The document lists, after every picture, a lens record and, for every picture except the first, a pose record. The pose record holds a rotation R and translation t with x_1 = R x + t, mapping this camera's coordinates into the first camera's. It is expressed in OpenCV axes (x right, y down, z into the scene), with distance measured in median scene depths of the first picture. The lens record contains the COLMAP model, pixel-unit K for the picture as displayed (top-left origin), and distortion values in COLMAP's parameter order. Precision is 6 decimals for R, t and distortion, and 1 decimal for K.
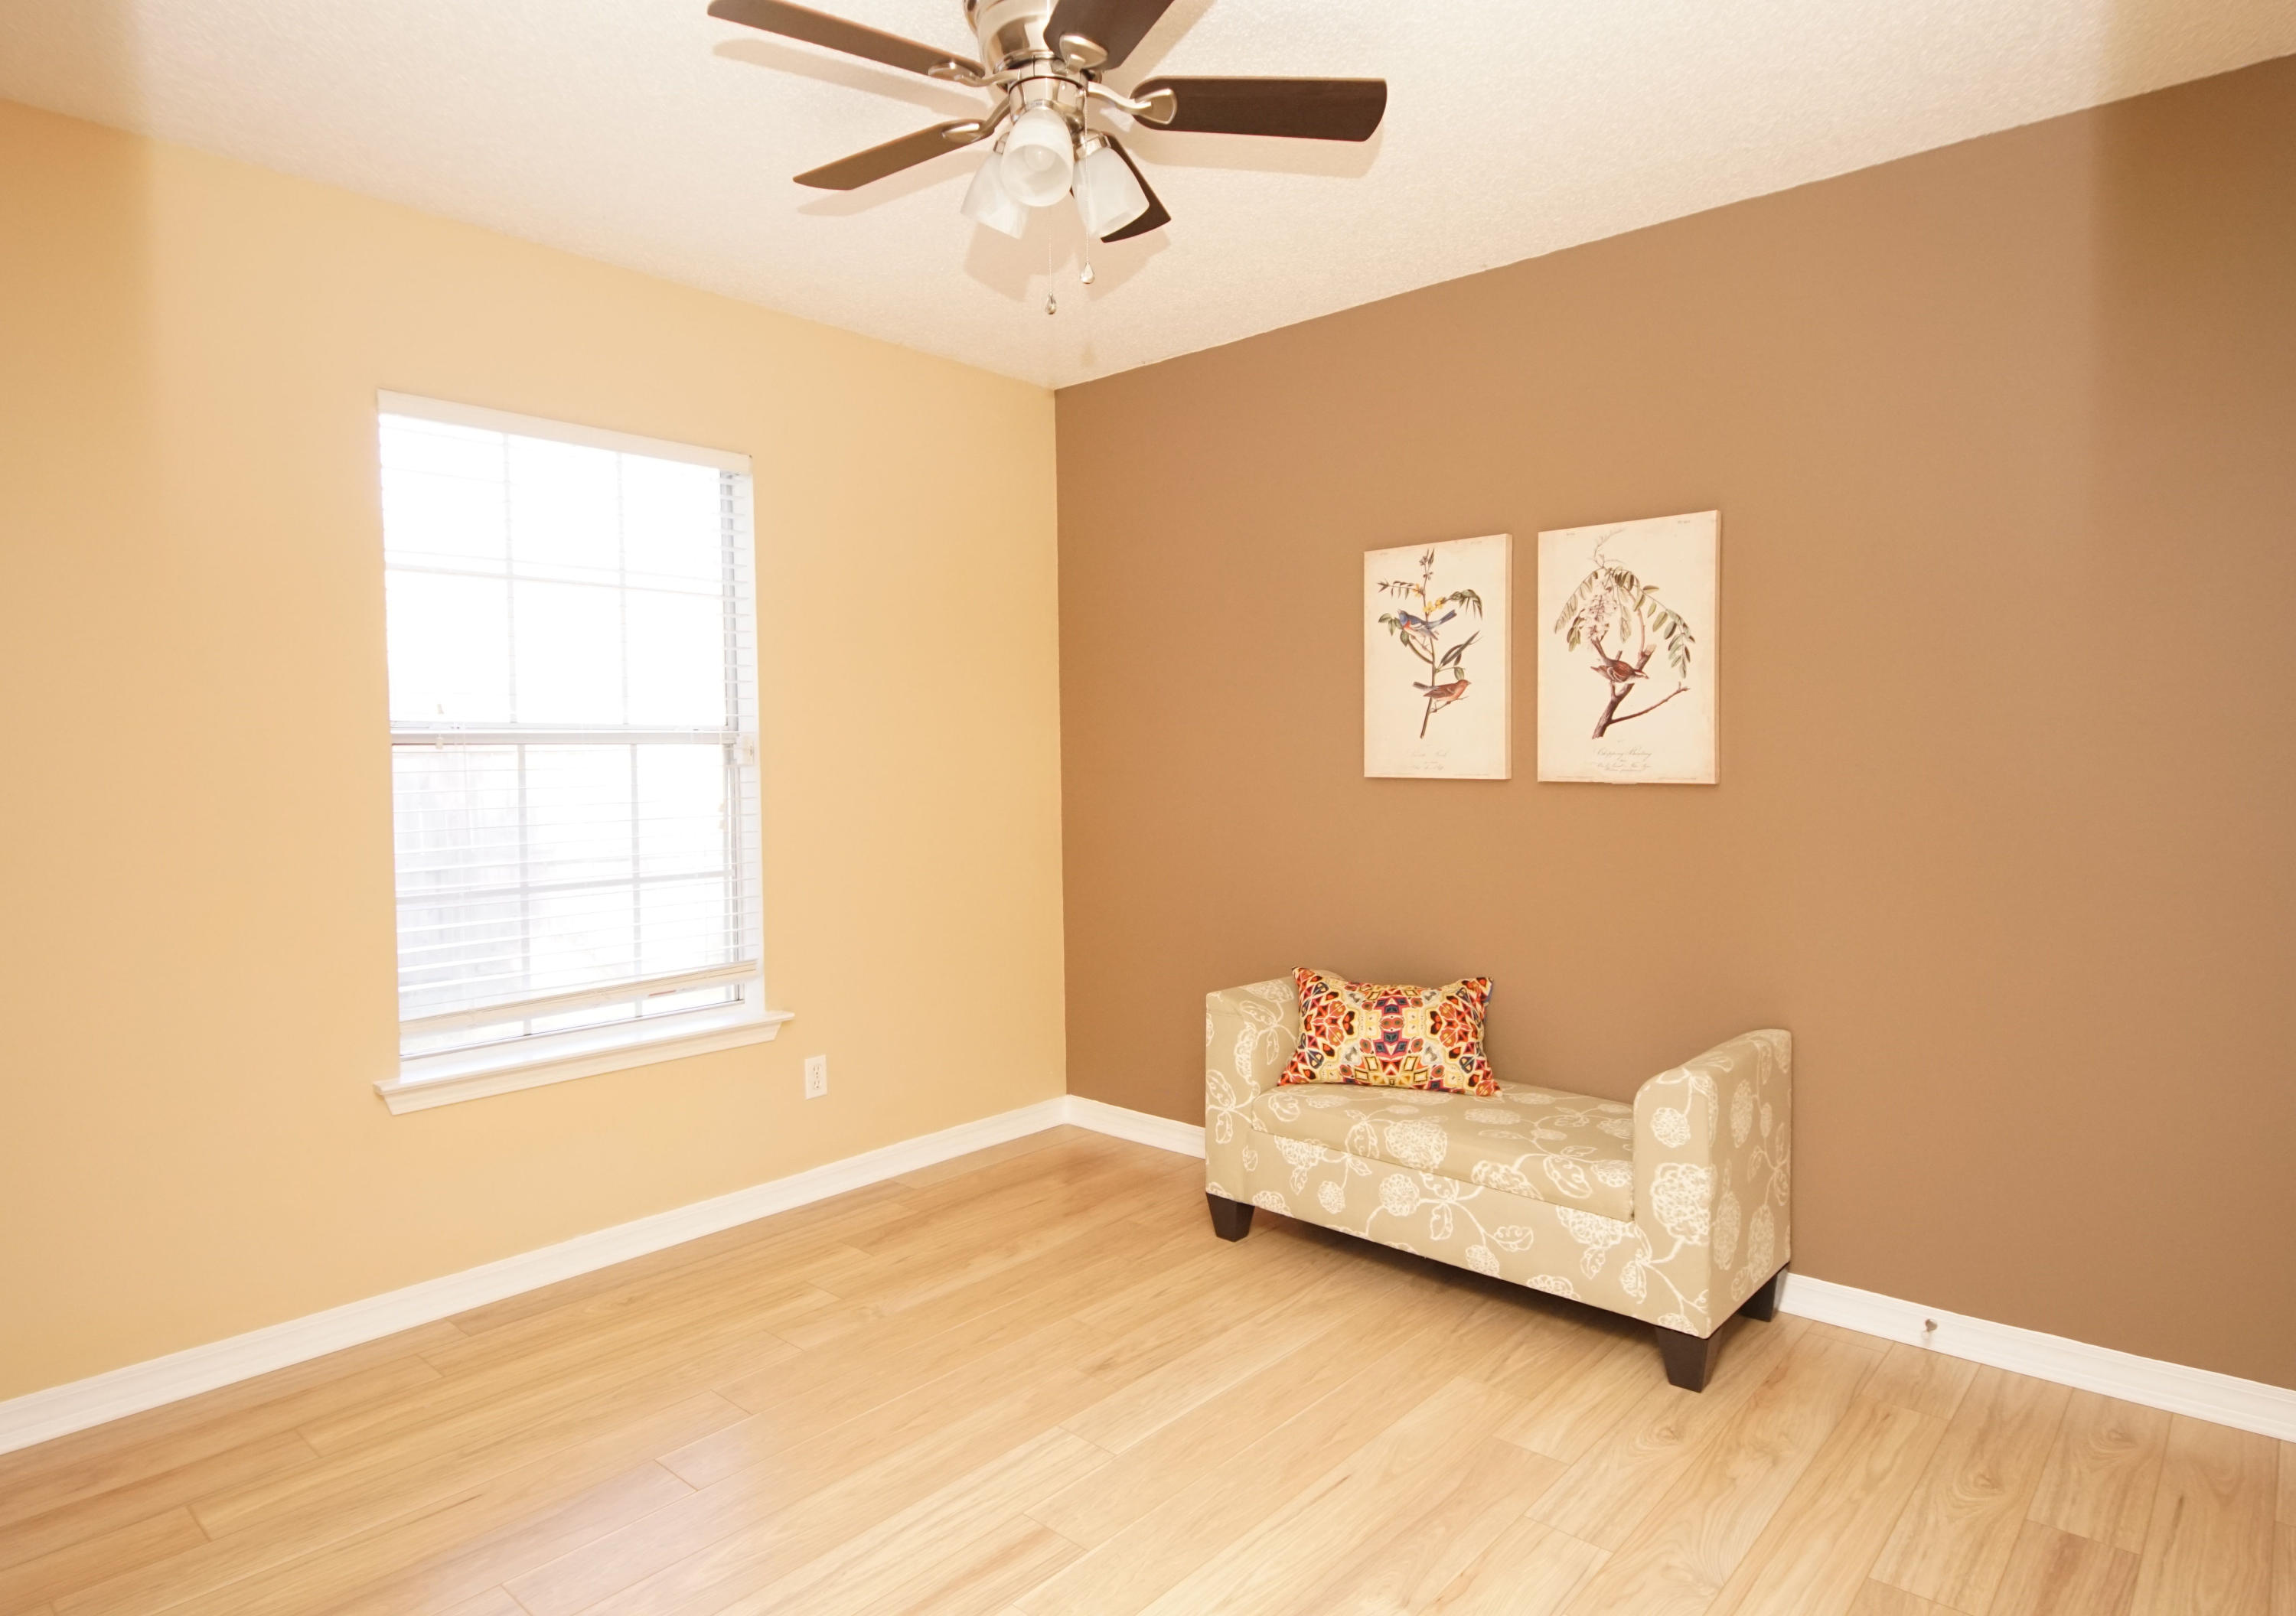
lens RADIAL K [[1299.6, 0, 1142.0], [0, 1299.6, 800.5], [0, 0, 1]] dist [-0.001192, -0.001799]
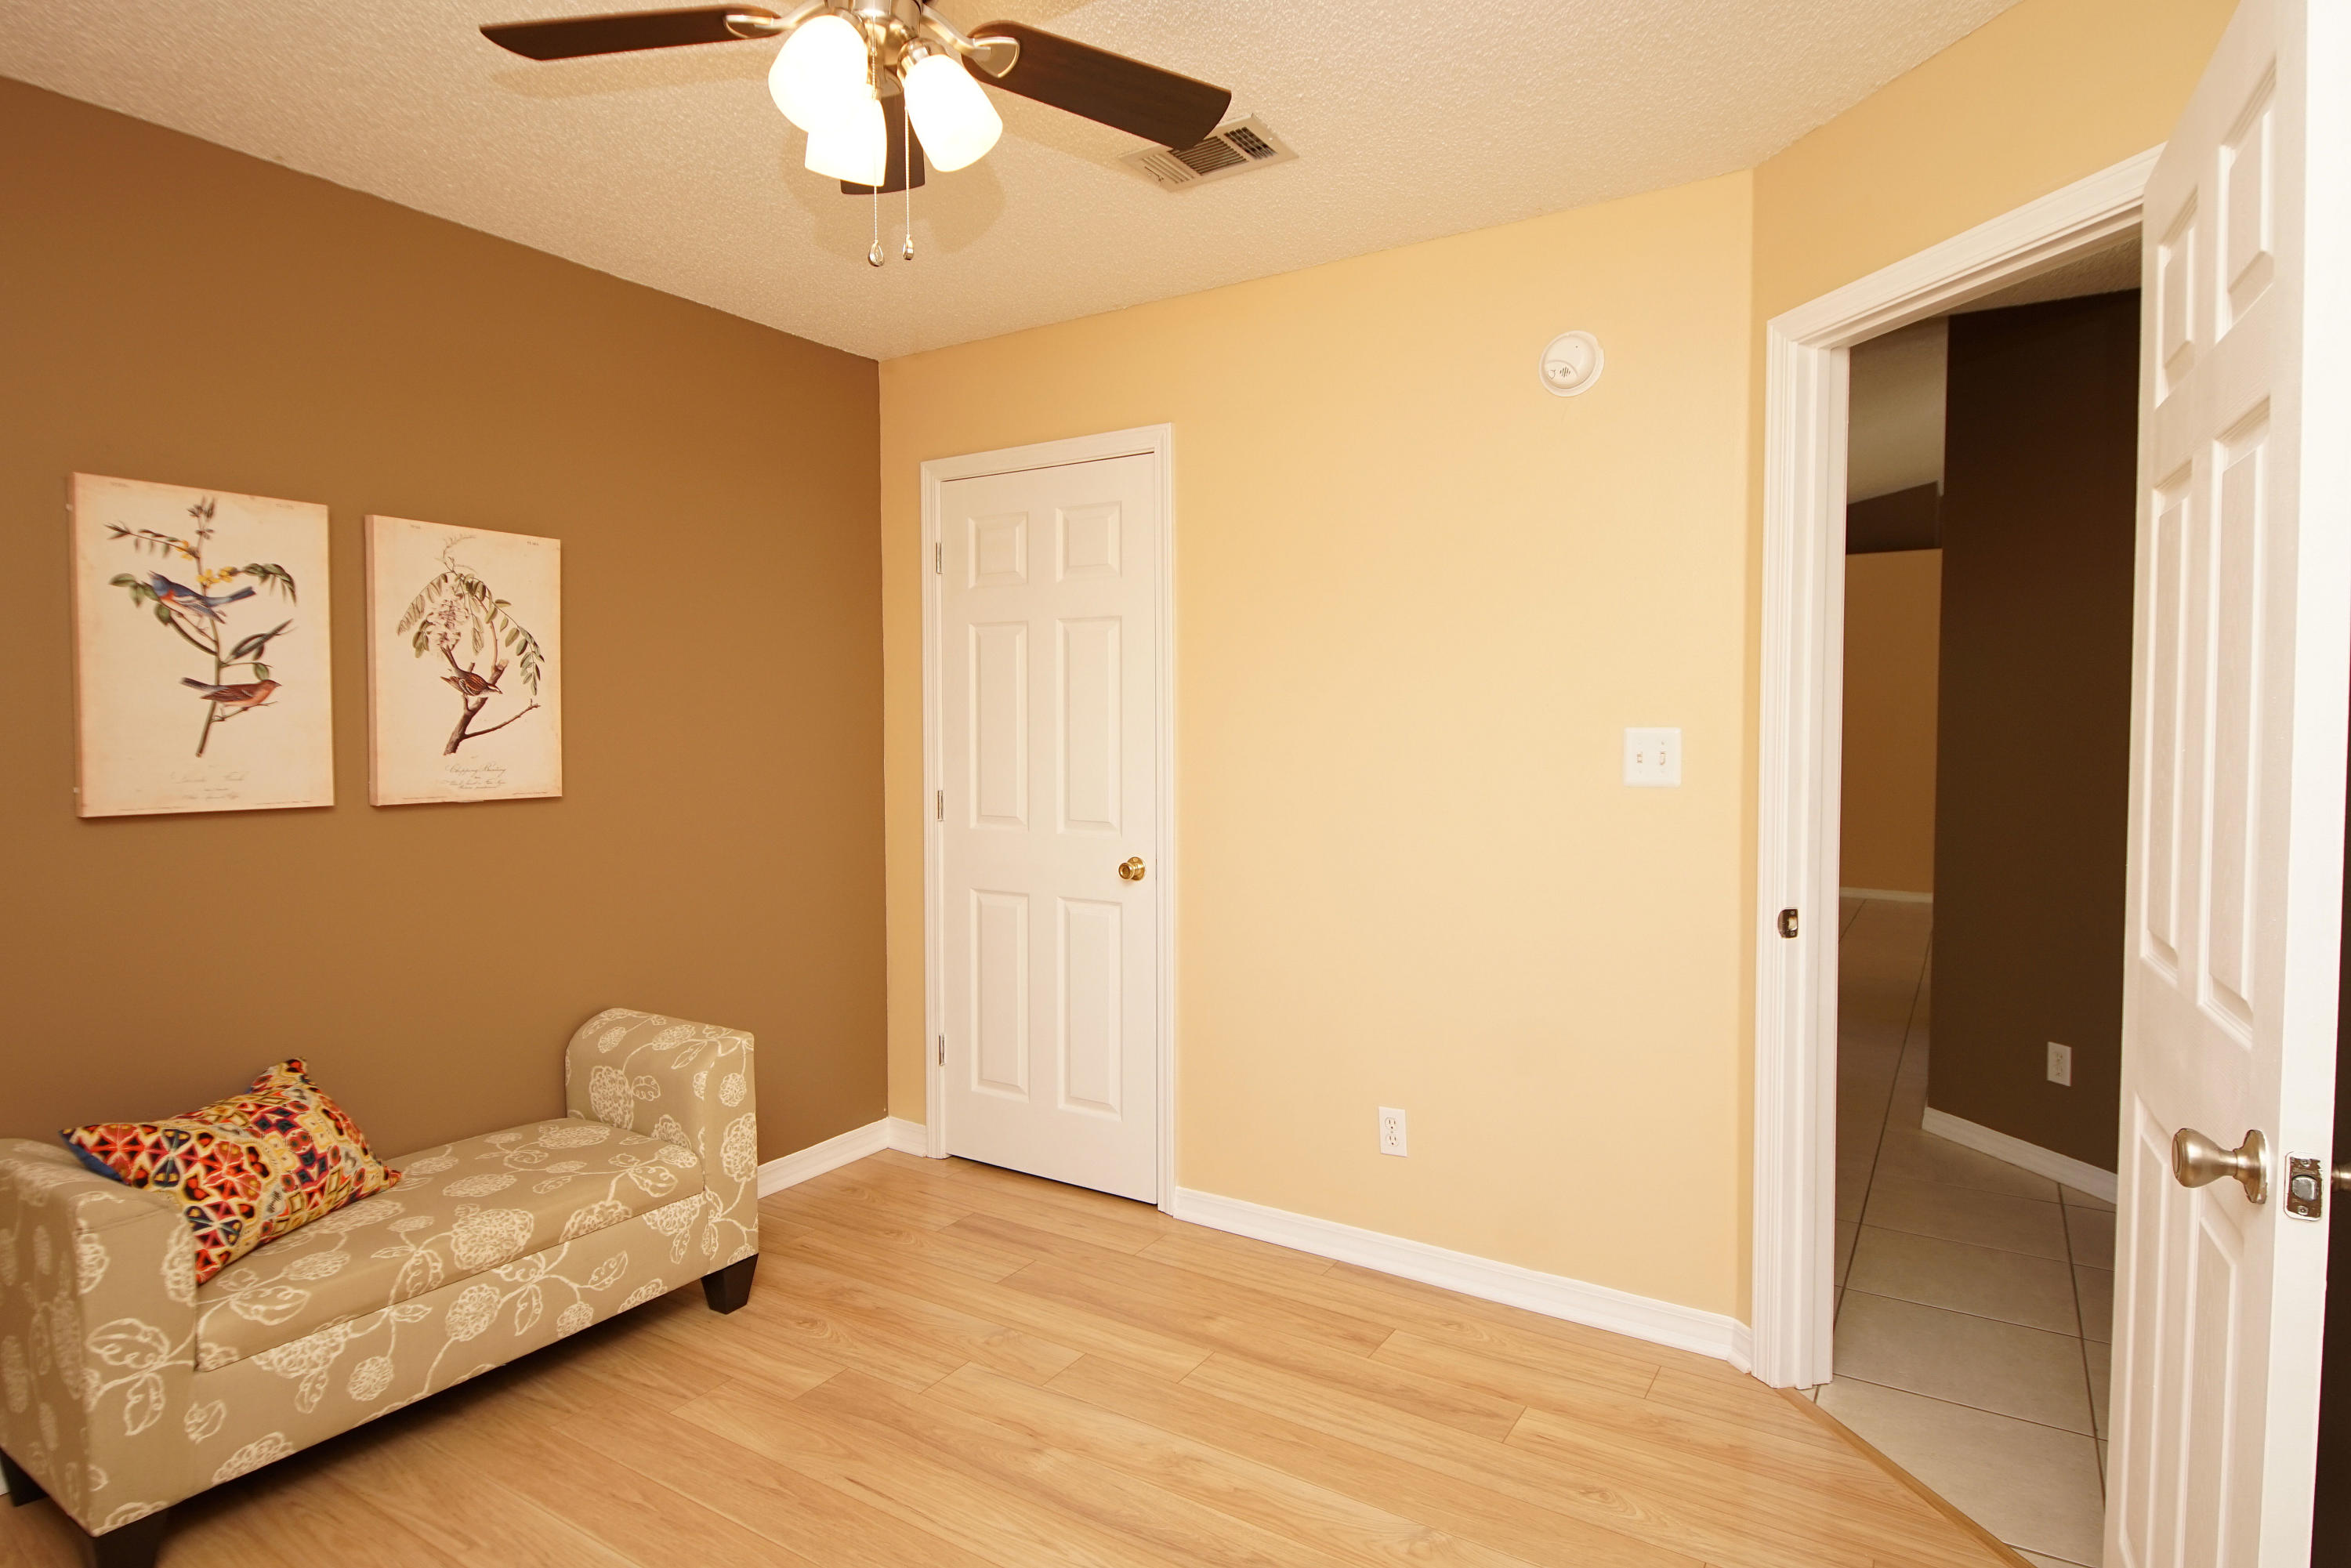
lens RADIAL K [[1258.7, 0, 1156.2], [0, 1258.7, 769.3], [0, 0, 1]] dist [0.040868, -0.037284]
pose [[-0.167941, -0.030644, 0.985321, -0.628413], [0.035987, 0.998660, 0.037193, -0.053031], [-0.985140, 0.041705, -0.166613, 0.656296]]
